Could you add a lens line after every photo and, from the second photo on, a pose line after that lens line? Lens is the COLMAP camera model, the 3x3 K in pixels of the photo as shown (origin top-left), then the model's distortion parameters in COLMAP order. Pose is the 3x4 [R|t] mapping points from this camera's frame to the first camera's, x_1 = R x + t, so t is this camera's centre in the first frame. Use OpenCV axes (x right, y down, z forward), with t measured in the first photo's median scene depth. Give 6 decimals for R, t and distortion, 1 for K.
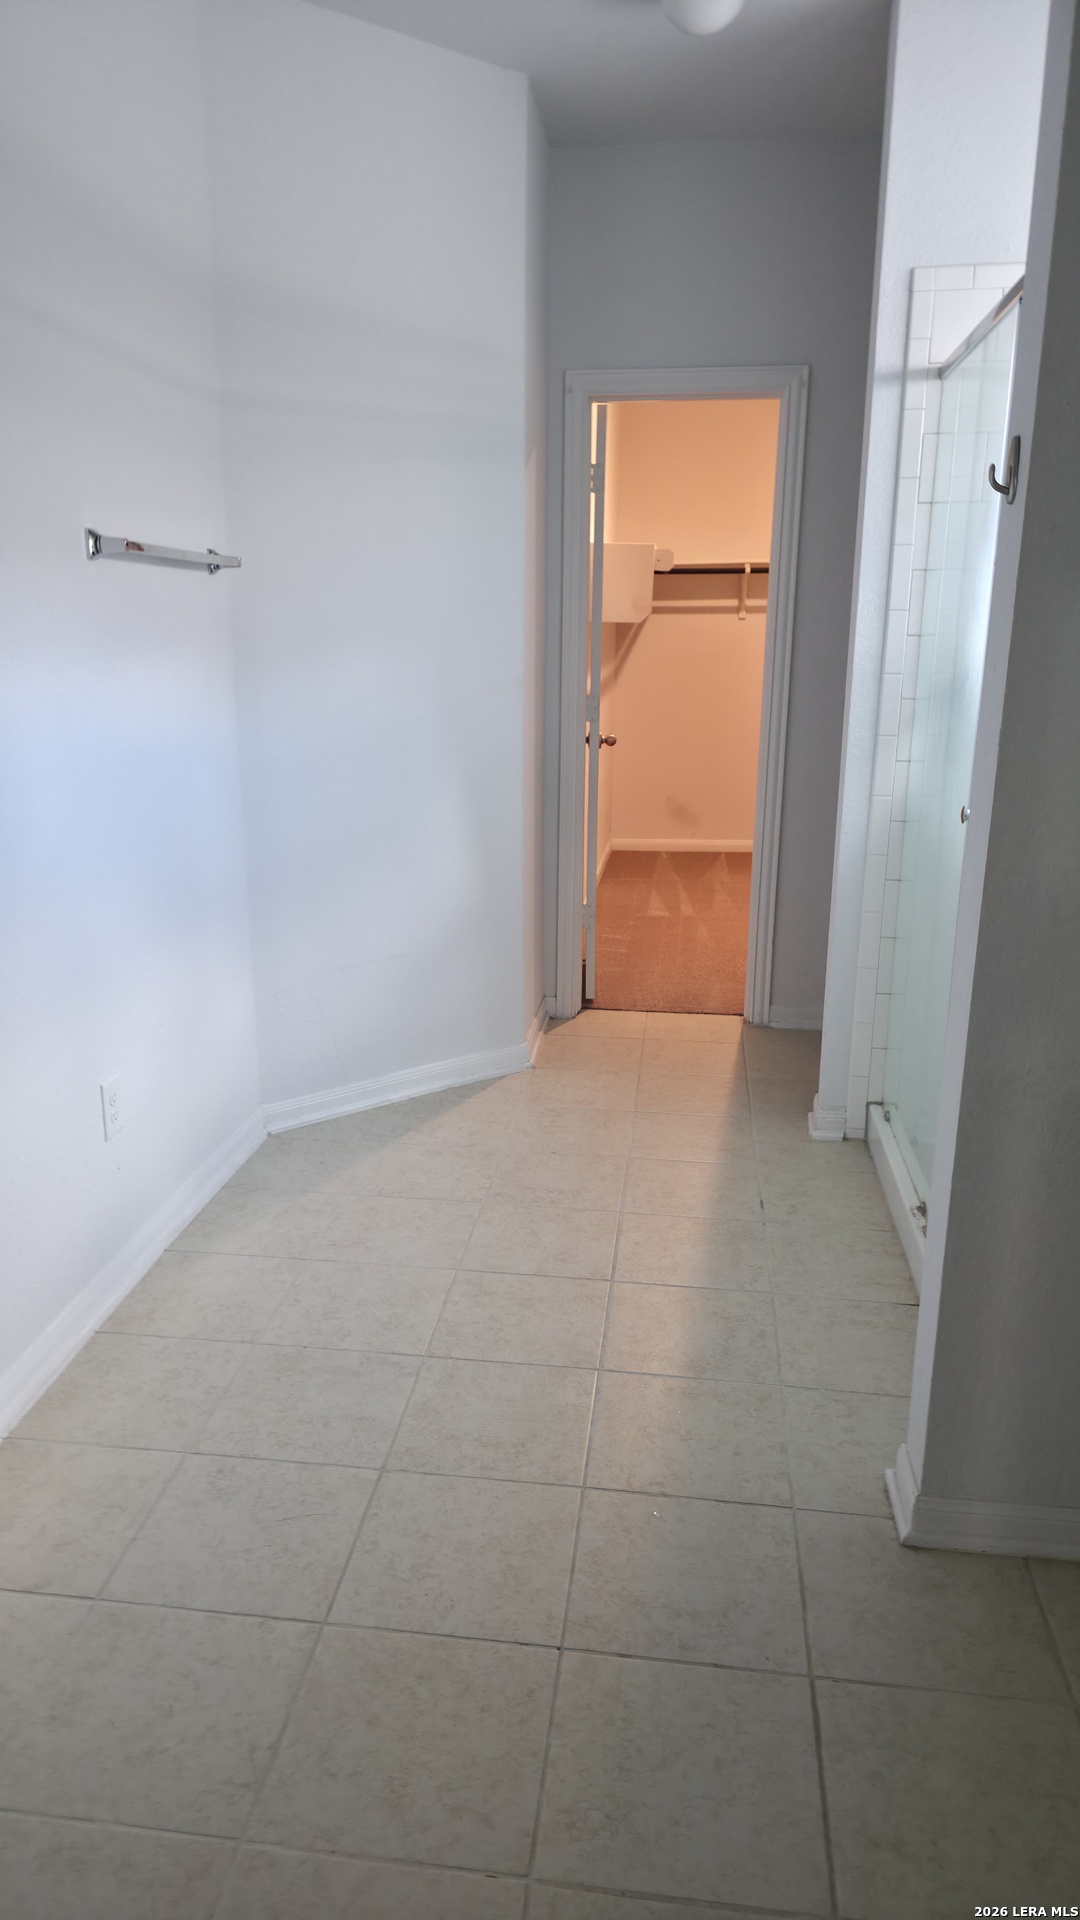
lens RADIAL K [[1242.9, 0, 532.7], [0, 1242.9, 969.8], [0, 0, 1]] dist [0.071031, -0.069654]
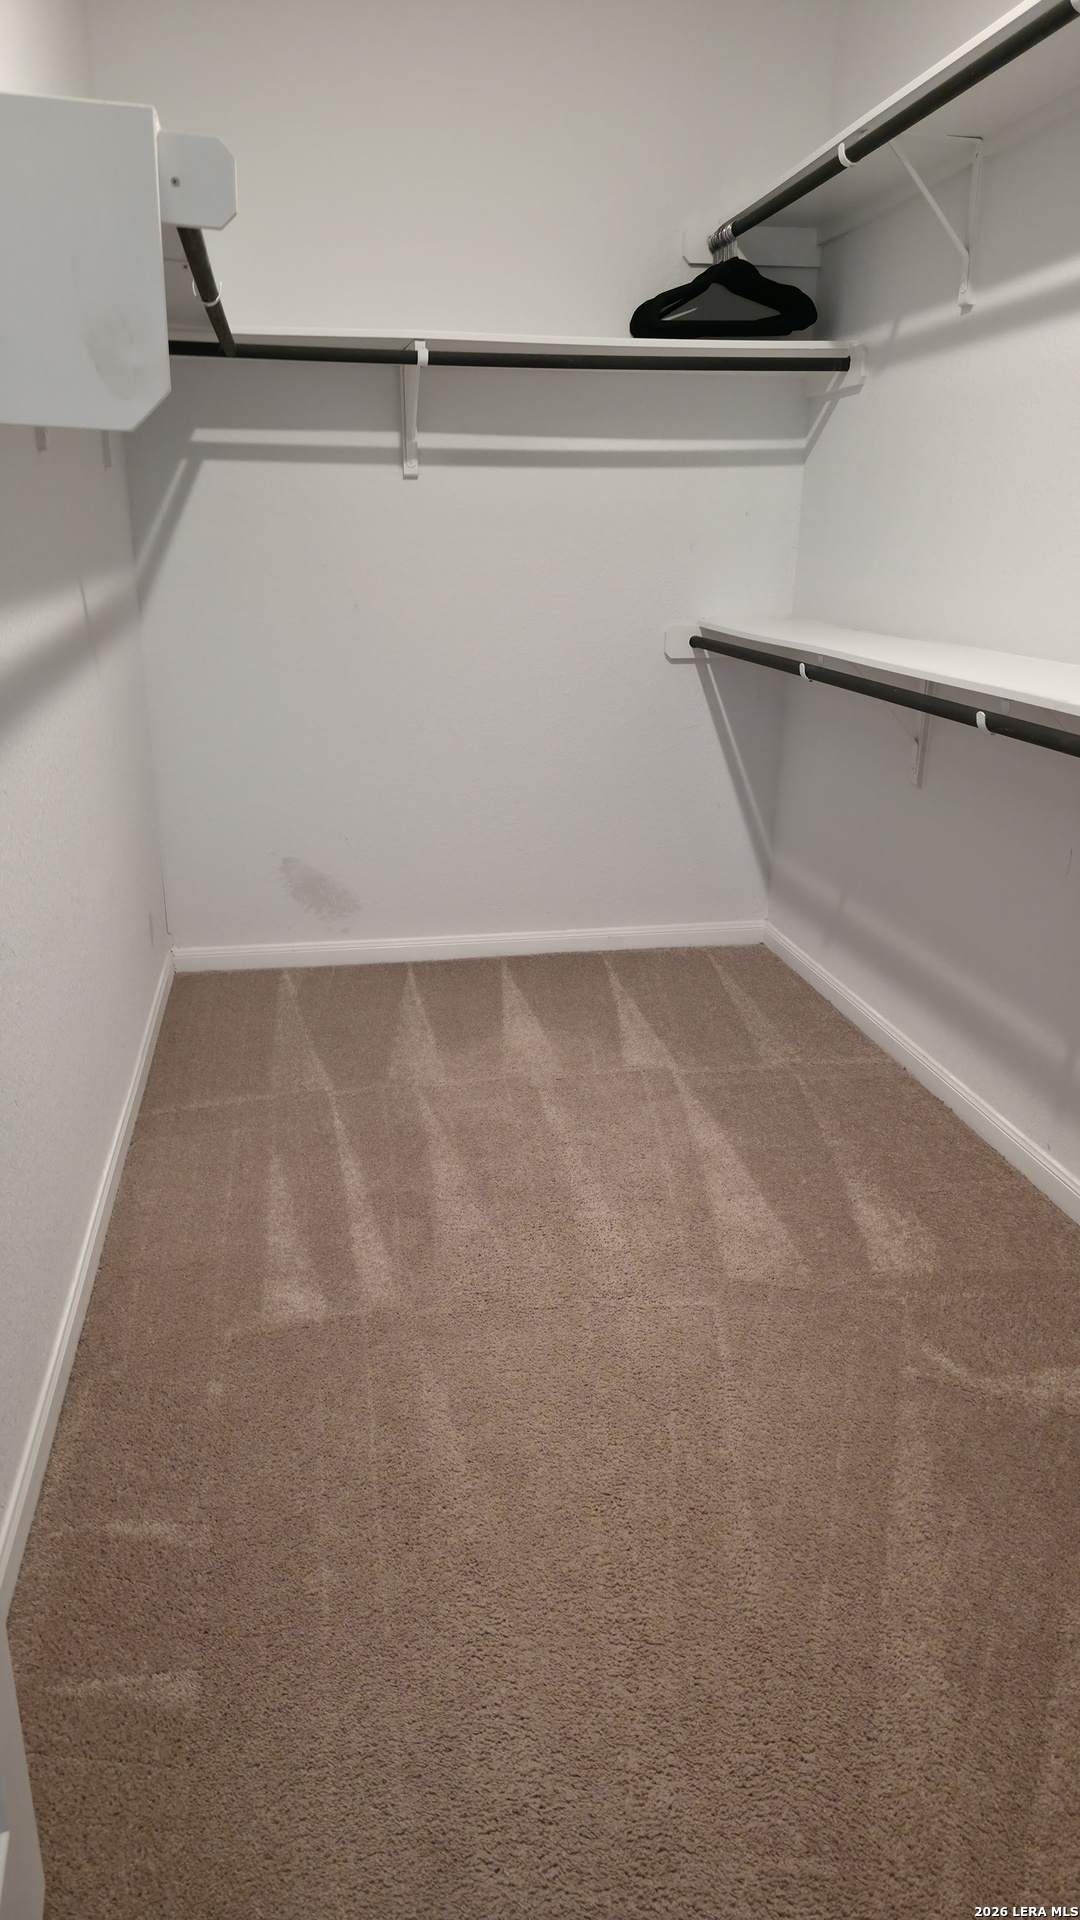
lens RADIAL K [[1242.9, 0, 532.7], [0, 1242.9, 969.8], [0, 0, 1]] dist [0.071031, -0.069654]
pose [[0.952848, -0.095650, 0.287978, 0.059376], [0.074029, 0.993620, 0.085080, -0.135892], [-0.294279, -0.059749, 0.953850, 0.534777]]
